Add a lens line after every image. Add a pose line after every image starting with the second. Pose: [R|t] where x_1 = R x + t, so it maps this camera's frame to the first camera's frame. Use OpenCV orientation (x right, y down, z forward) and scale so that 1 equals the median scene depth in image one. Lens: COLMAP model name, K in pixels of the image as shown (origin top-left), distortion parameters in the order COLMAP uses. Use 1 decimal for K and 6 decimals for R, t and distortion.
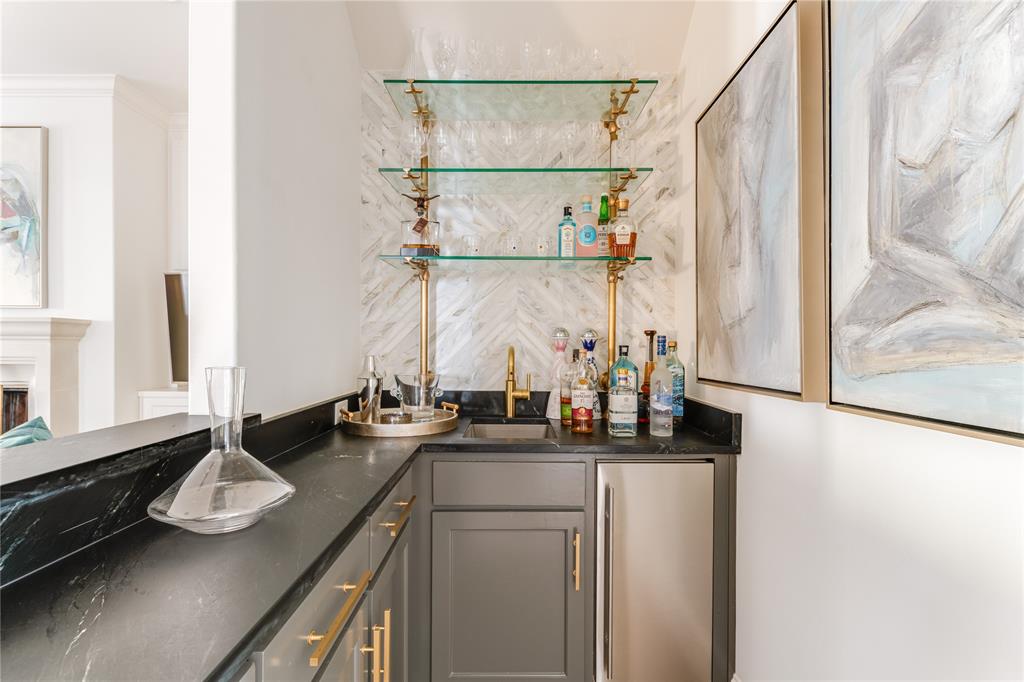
lens RADIAL K [[482.0, 0, 510.3], [0, 482.0, 341.0], [0, 0, 1]] dist [-0.003326, -0.000494]
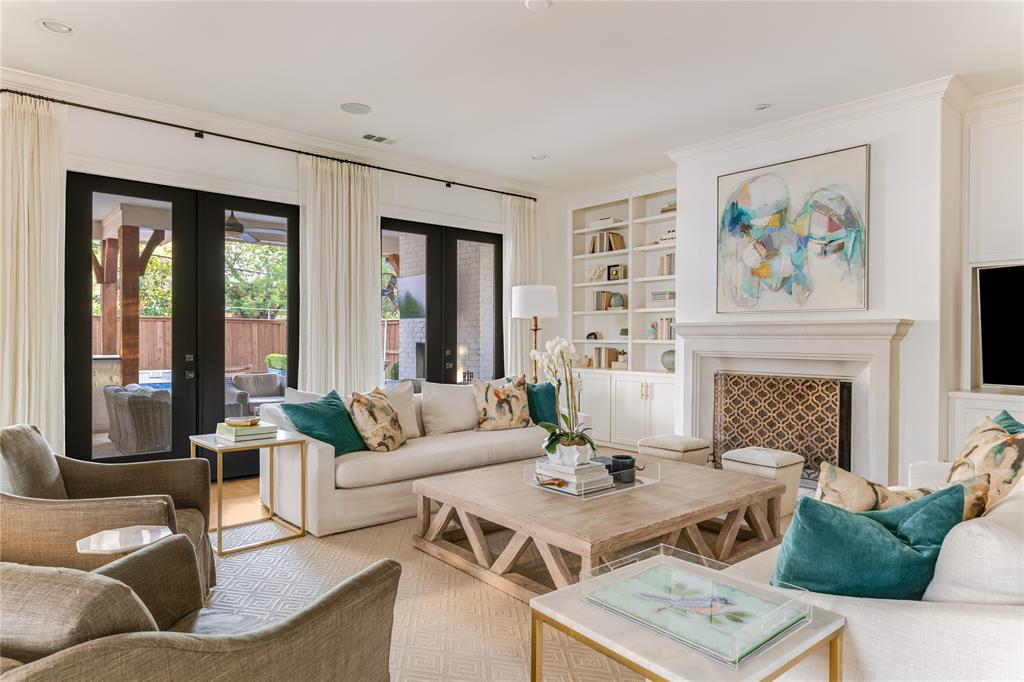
lens RADIAL K [[621.7, 0, 515.5], [0, 621.7, 343.6], [0, 0, 1]] dist [0.012566, 0.000825]
pose [[0.658480, 0.007394, -0.752562, -0.428766], [-0.001704, 0.999964, 0.008334, -0.002286], [0.752596, -0.004205, 0.658469, -0.544867]]
